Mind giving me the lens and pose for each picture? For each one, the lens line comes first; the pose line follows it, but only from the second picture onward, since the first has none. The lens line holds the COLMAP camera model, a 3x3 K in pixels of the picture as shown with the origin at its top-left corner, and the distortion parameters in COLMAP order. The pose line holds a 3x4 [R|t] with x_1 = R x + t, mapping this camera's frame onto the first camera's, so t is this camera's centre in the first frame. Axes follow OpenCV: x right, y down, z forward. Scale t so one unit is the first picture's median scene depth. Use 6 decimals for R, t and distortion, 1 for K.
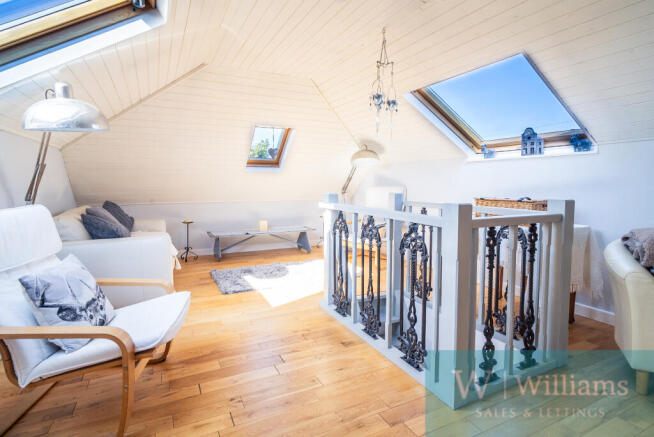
lens RADIAL K [[304.4, 0, 327.0], [0, 304.4, 215.4], [0, 0, 1]] dist [-0.000716, 0.000037]
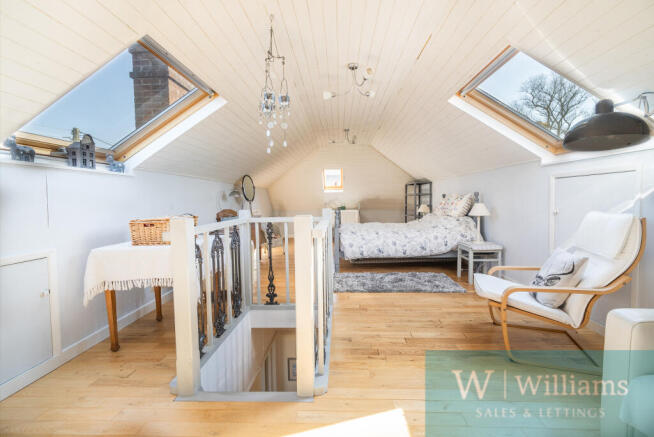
lens RADIAL K [[304.4, 0, 327.0], [0, 304.4, 215.4], [0, 0, 1]] dist [-0.000716, 0.000037]
pose [[-0.859026, -0.010891, 0.511816, -0.410557], [0.056553, 0.991635, 0.116021, -0.163697], [-0.508798, 0.128610, -0.851225, 1.763082]]
